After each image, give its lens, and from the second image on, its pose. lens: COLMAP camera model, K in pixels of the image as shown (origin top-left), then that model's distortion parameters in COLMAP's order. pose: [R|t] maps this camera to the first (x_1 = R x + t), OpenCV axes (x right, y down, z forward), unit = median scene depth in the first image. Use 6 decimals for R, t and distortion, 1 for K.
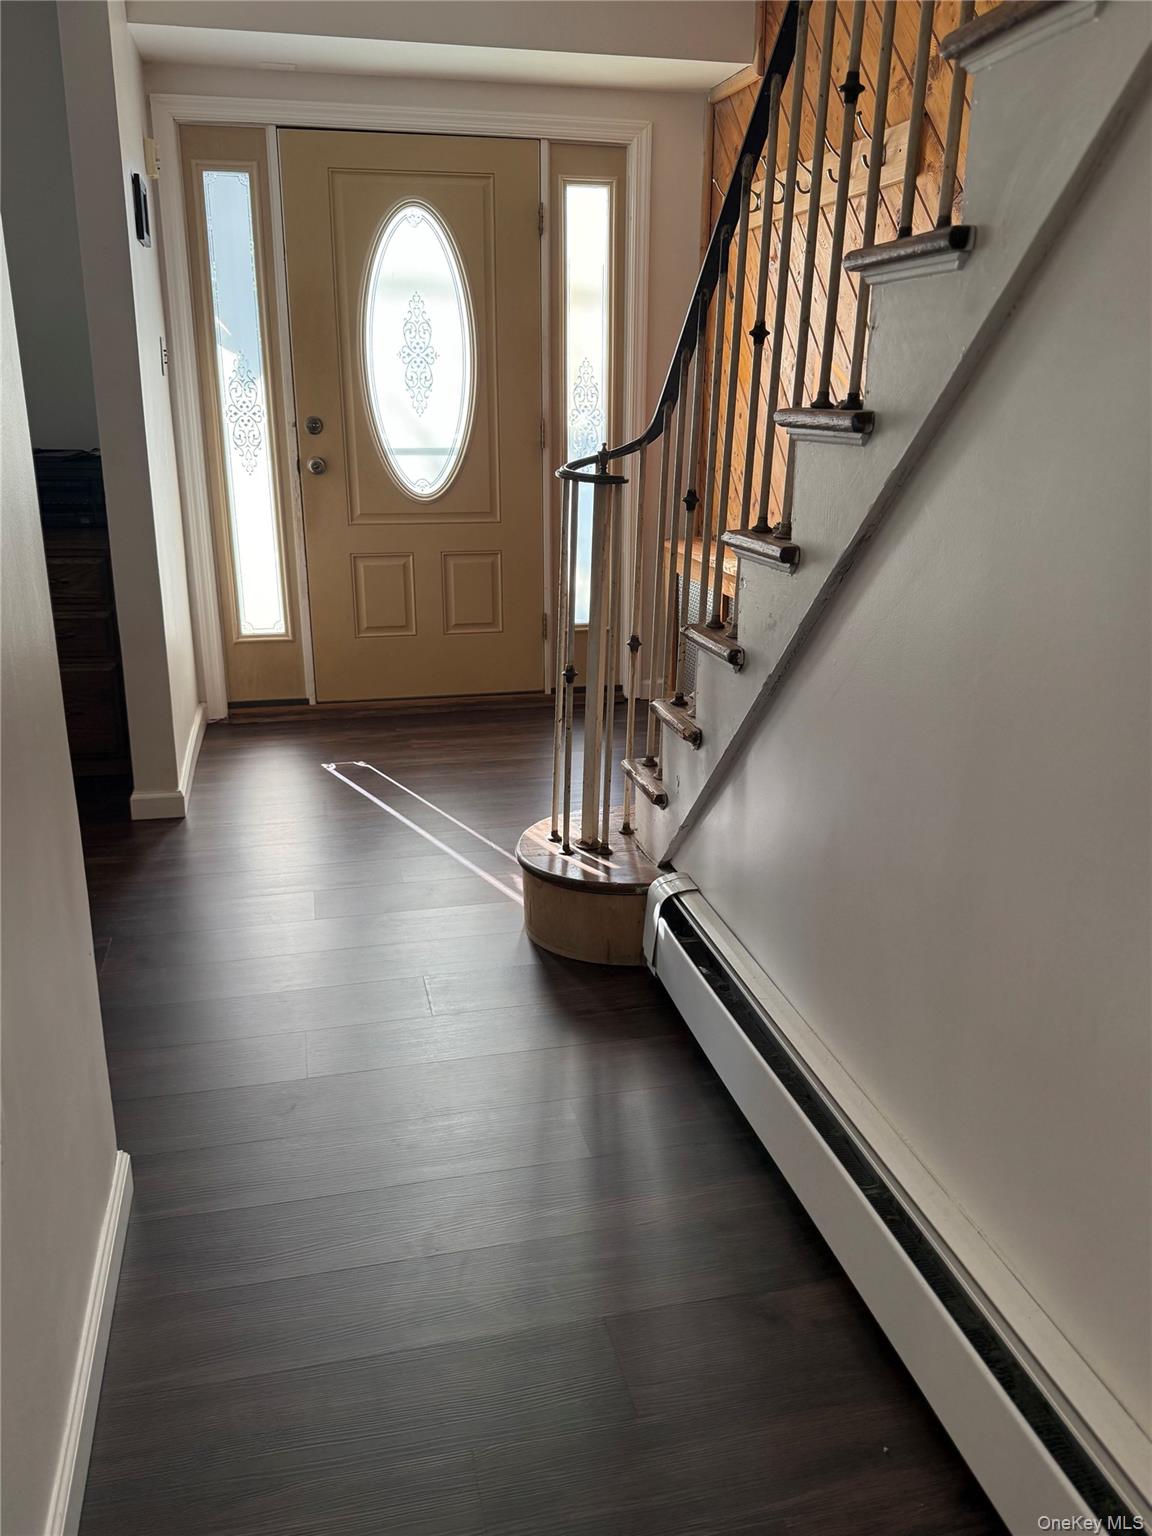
lens RADIAL K [[1224.1, 0, 576.0], [0, 1224.1, 768.0], [0, 0, 1]] dist [0.139110, -0.283428]
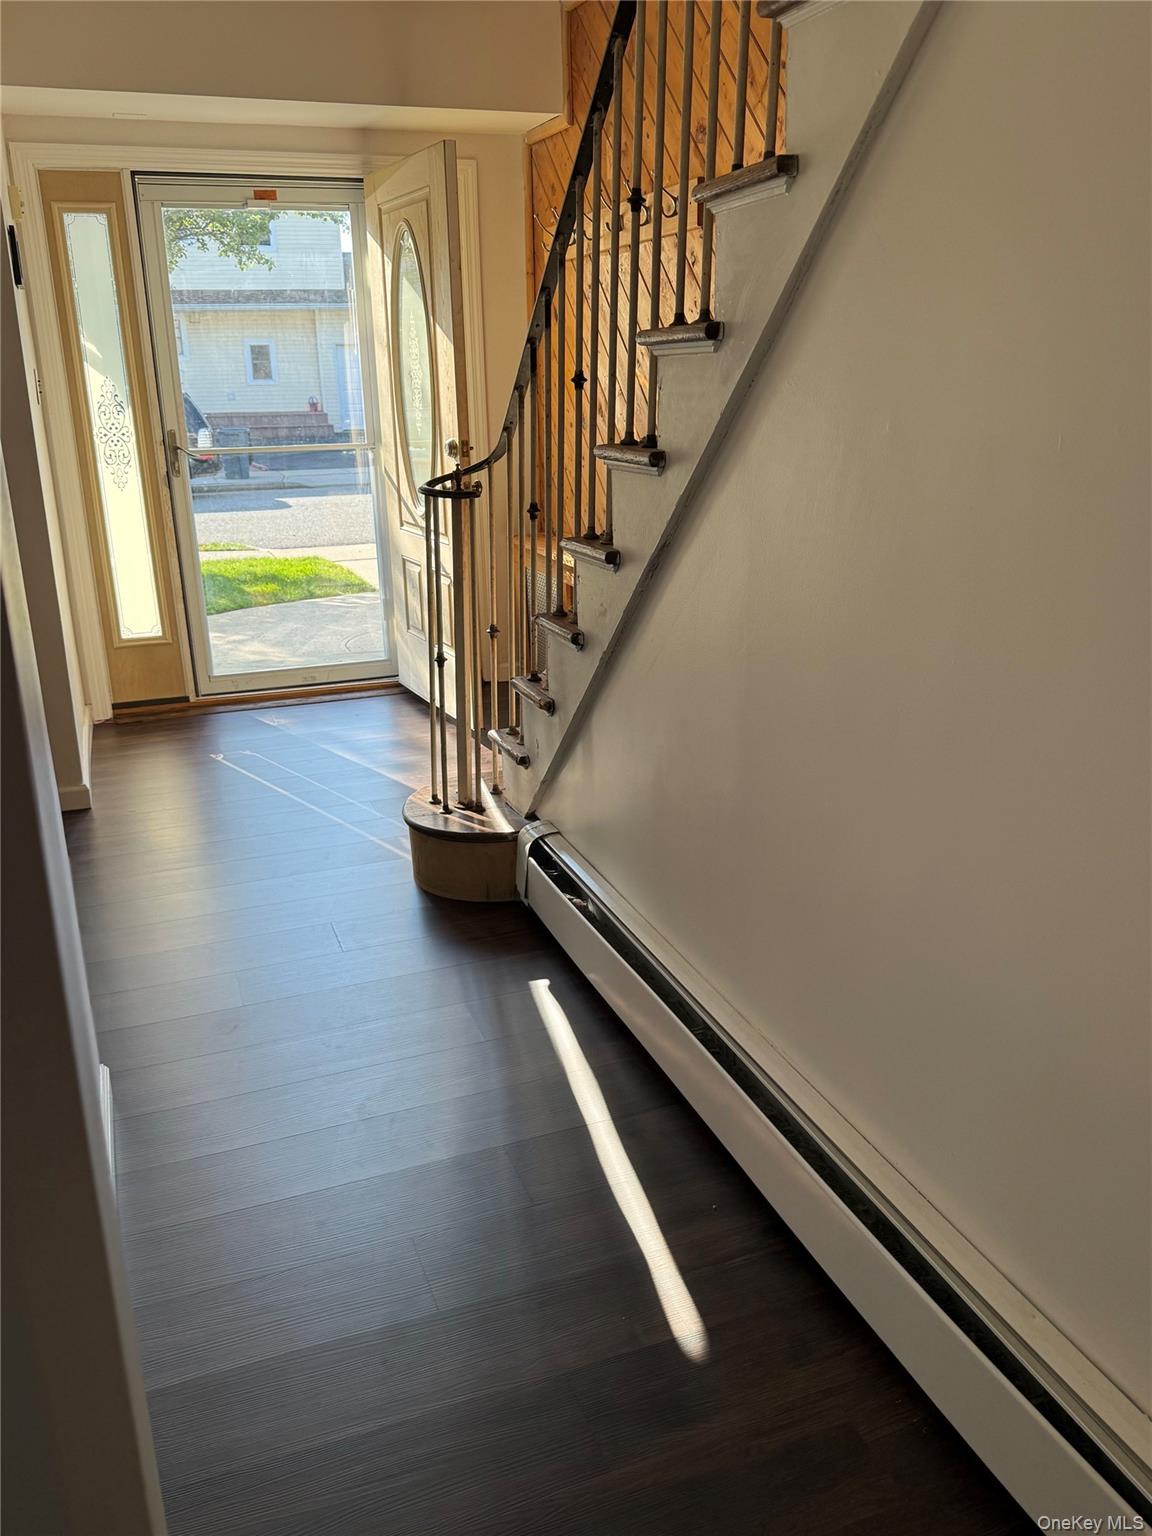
lens RADIAL K [[1224.1, 0, 576.0], [0, 1224.1, 768.0], [0, 0, 1]] dist [0.139110, -0.283428]
pose [[0.991508, -0.060615, 0.115055, -0.019085], [0.059367, 0.998135, 0.014246, 0.019516], [-0.115704, -0.007295, 0.993257, -0.202568]]
